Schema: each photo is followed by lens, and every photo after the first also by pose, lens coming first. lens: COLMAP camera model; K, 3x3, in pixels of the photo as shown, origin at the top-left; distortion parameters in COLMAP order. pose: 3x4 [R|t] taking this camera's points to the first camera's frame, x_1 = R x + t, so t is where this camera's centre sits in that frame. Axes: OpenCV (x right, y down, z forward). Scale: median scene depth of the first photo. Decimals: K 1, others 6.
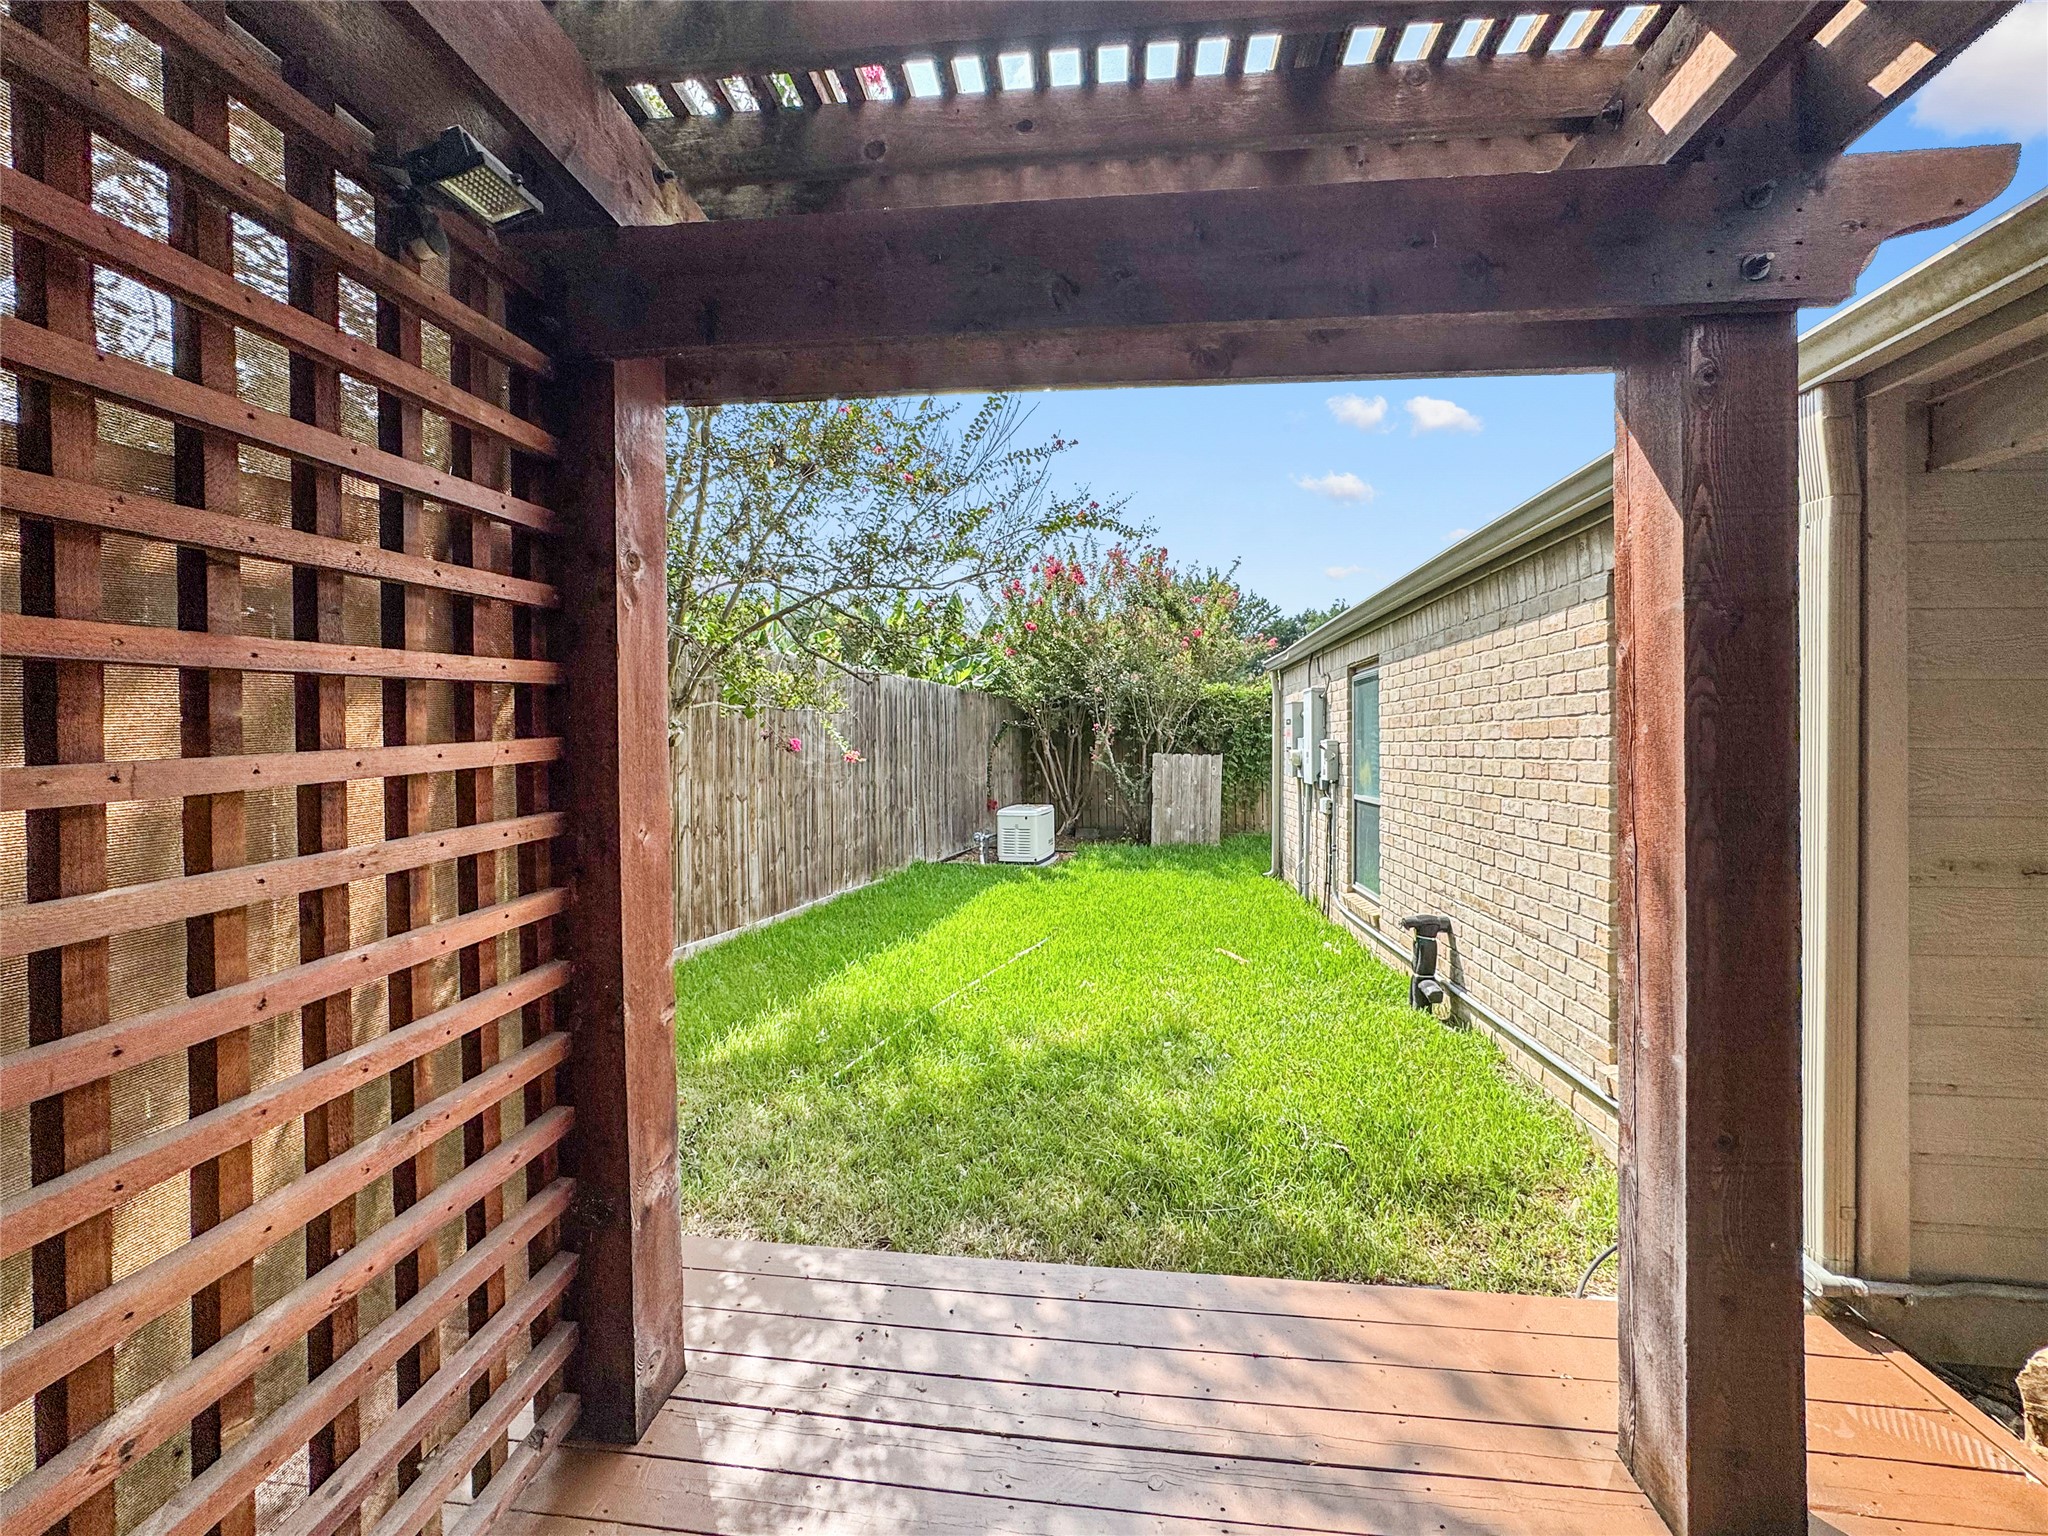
lens RADIAL K [[866.2, 0, 1003.6], [0, 866.2, 747.2], [0, 0, 1]] dist [-0.020950, 0.009693]
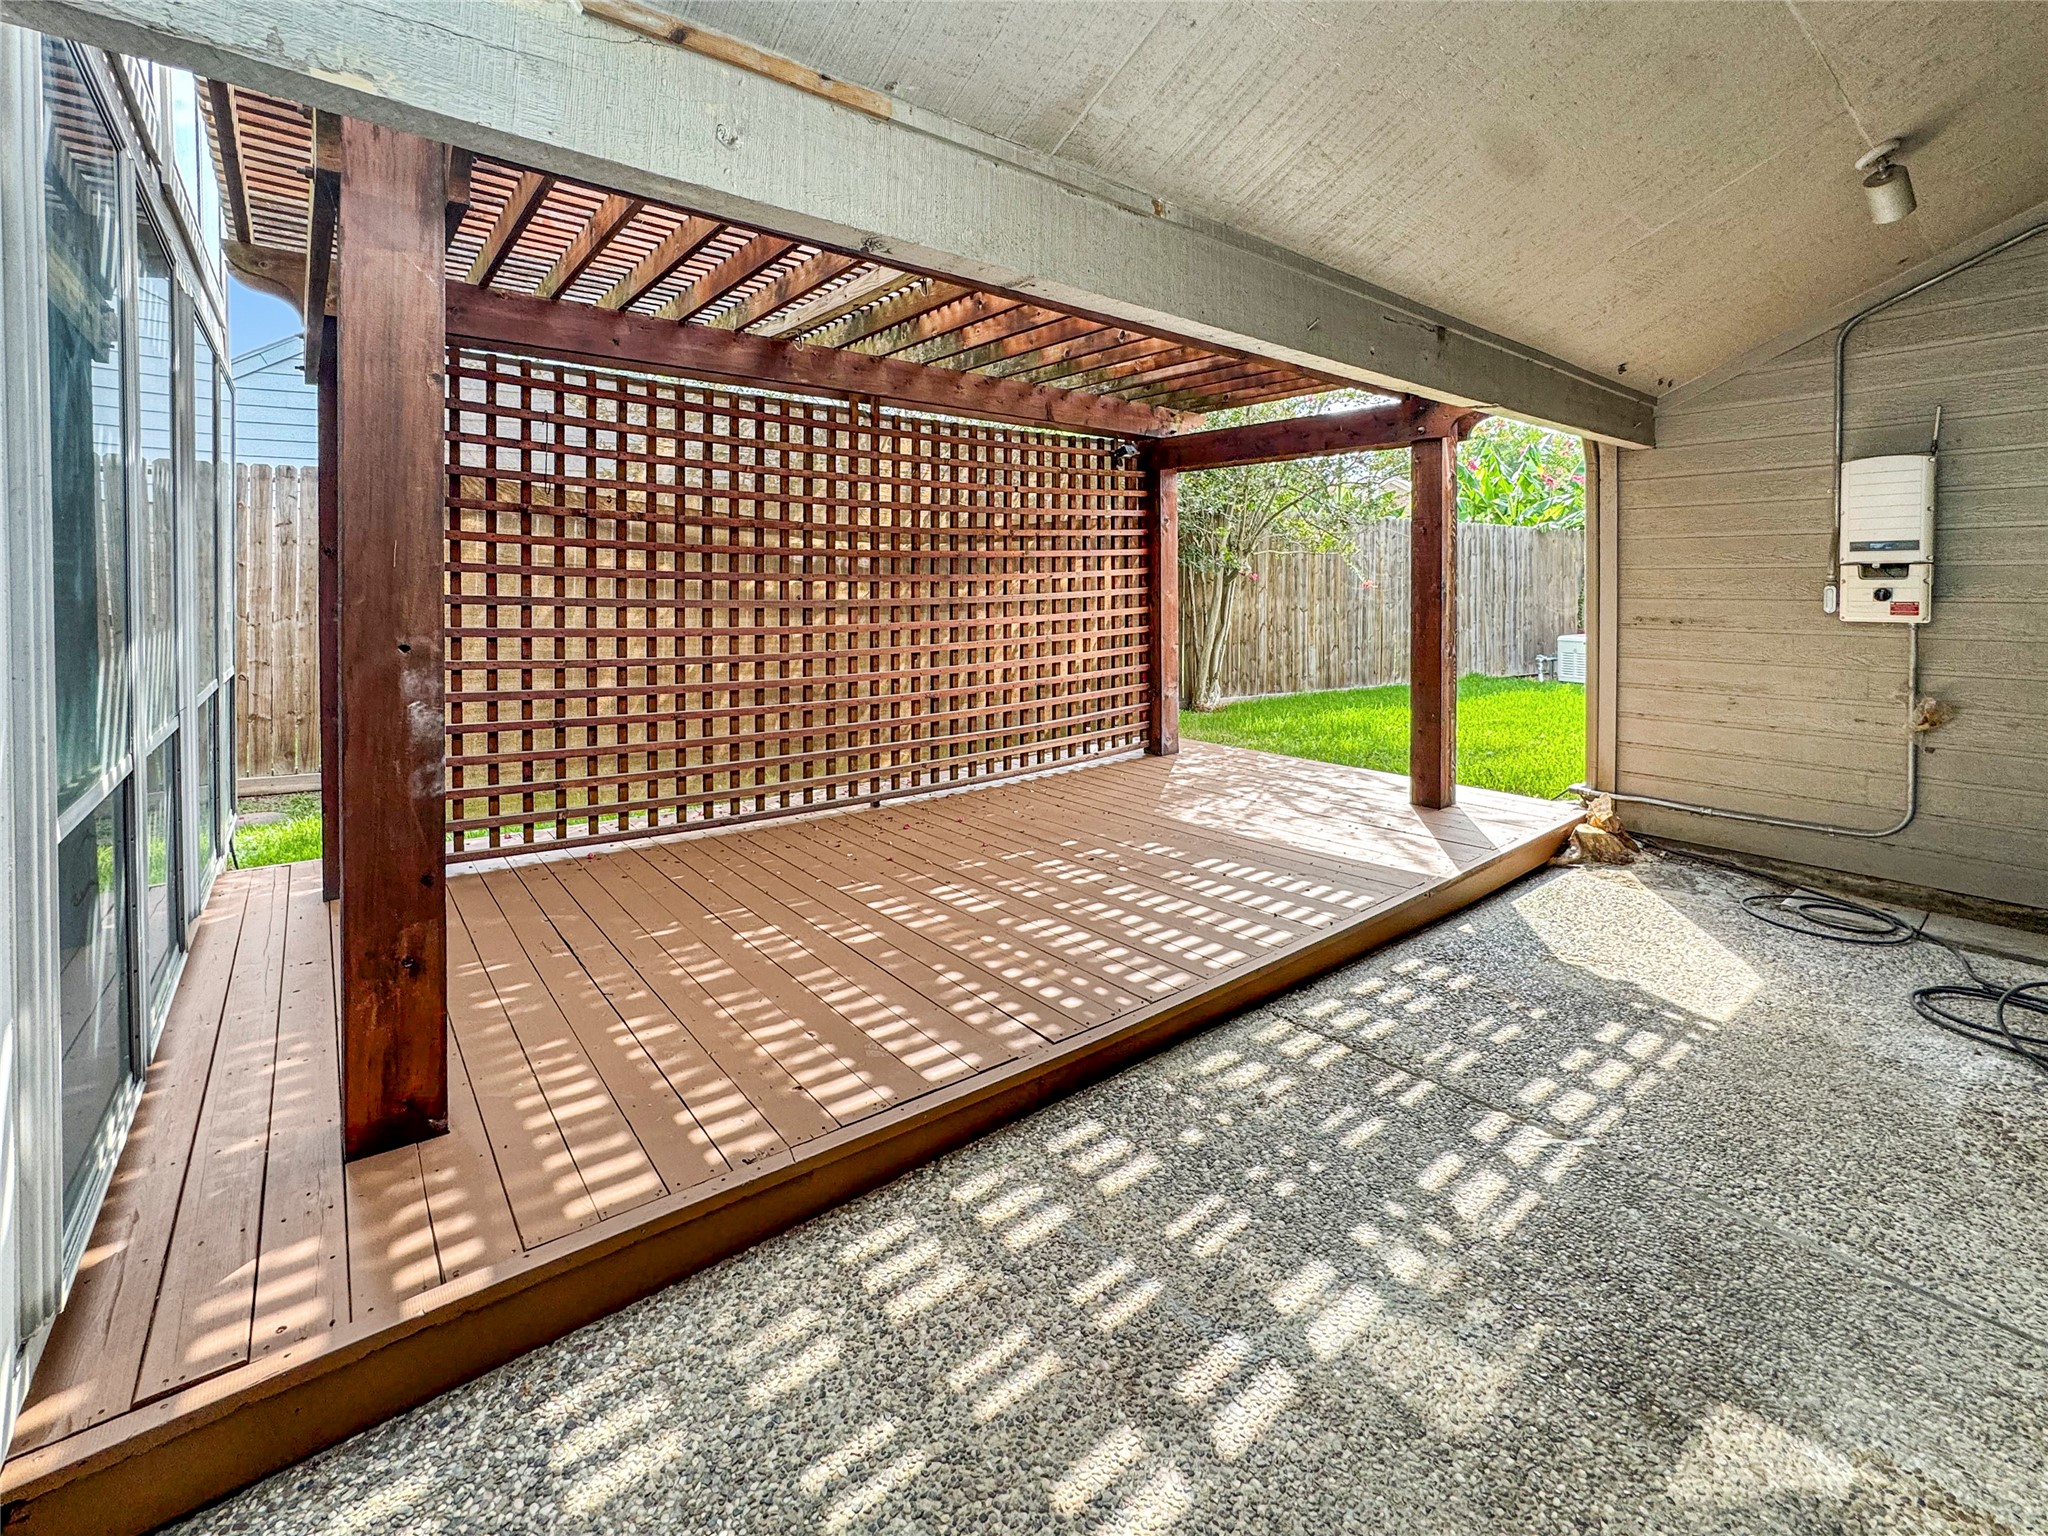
lens RADIAL K [[866.2, 0, 1020.3], [0, 866.2, 756.7], [0, 0, 1]] dist [-0.020950, 0.009693]
pose [[0.732329, 0.133394, -0.667758, 2.241564], [-0.001279, 0.980893, 0.194545, 0.082349], [0.680950, -0.141617, 0.718507, -2.925551]]
